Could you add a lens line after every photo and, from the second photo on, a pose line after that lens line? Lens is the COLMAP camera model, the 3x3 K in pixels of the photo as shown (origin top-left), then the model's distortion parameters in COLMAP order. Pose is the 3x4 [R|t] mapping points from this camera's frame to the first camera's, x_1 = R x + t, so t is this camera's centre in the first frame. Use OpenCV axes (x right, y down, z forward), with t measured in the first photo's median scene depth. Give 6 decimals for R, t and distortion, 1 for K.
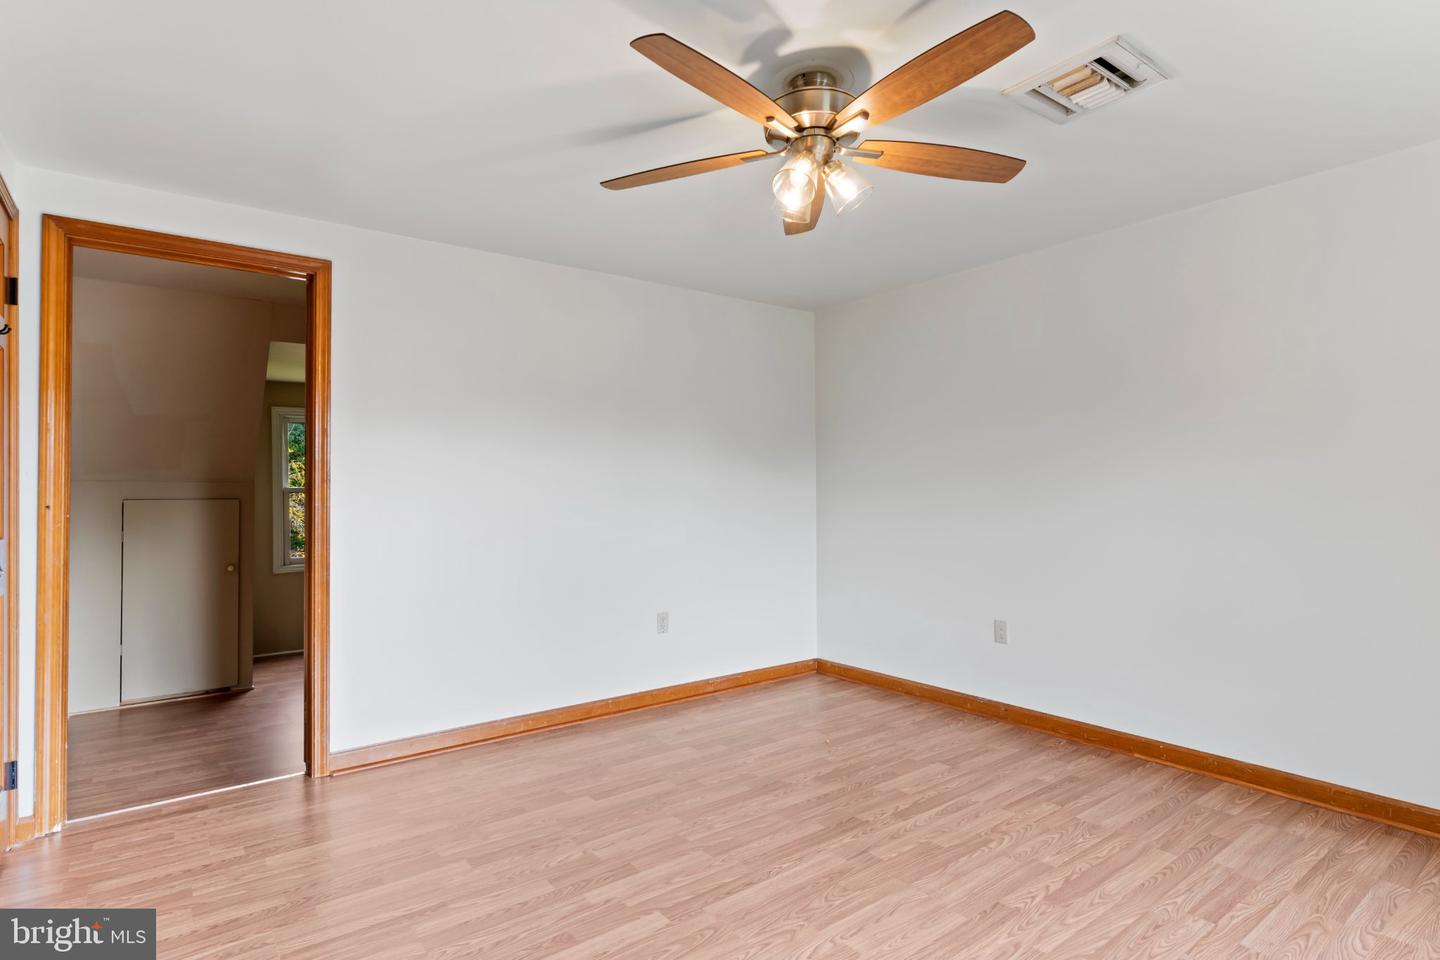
lens RADIAL K [[740.7, 0, 717.7], [0, 740.7, 481.3], [0, 0, 1]] dist [-0.004008, 0.001730]
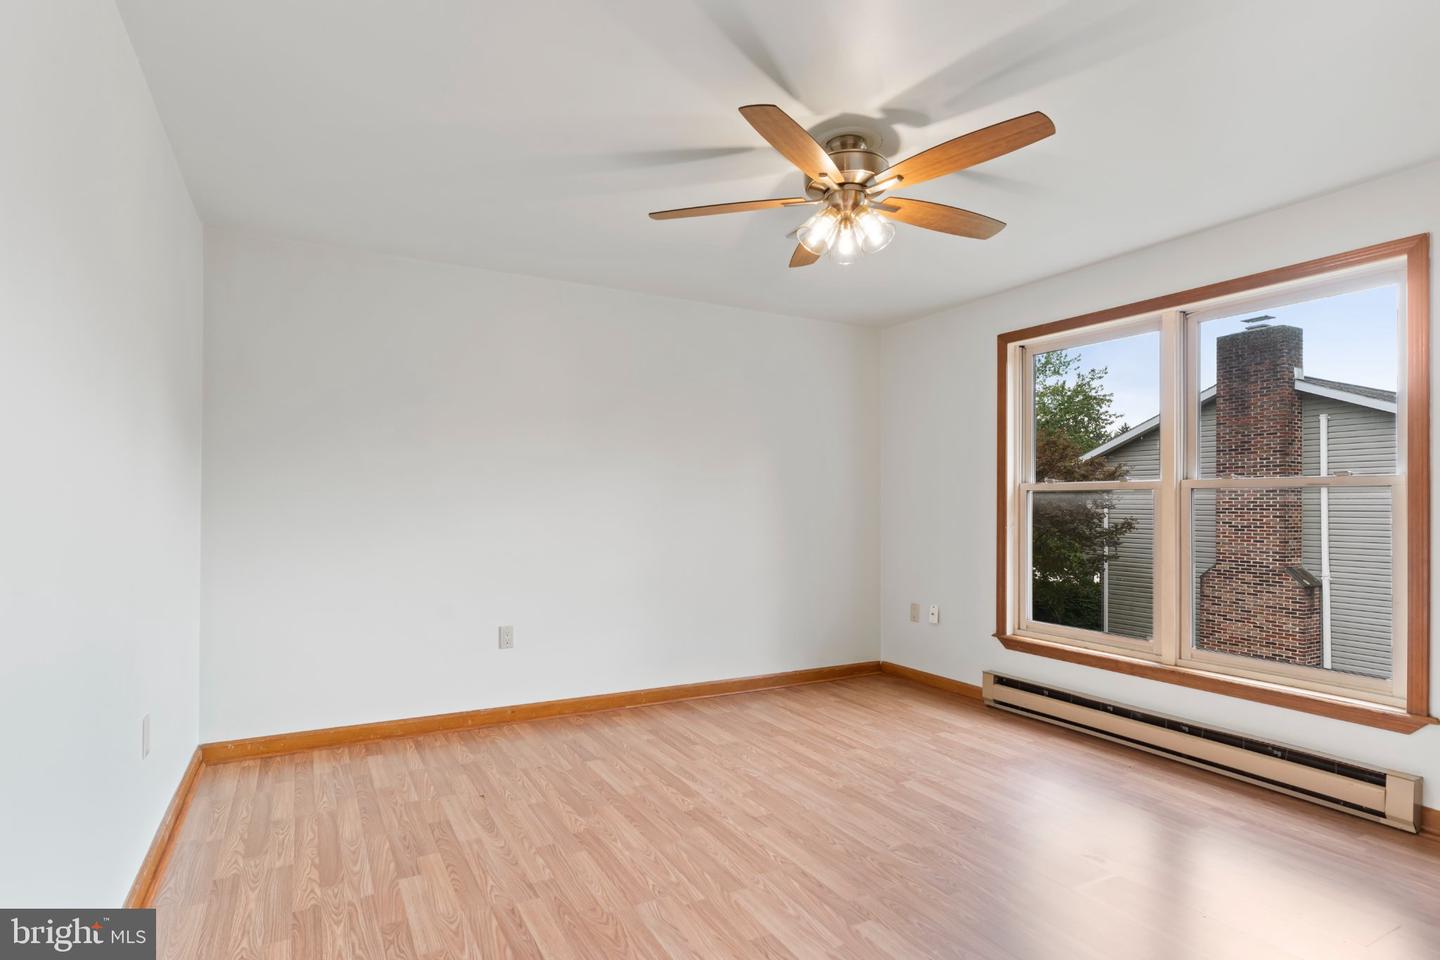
lens RADIAL K [[740.7, 0, 705.7], [0, 740.7, 504.7], [0, 0, 1]] dist [-0.004008, 0.001730]
pose [[0.150479, 0.012574, 0.988533, -0.756259], [-0.019740, 0.999758, -0.009712, 0.032033], [-0.988416, -0.018052, 0.150690, 0.744999]]
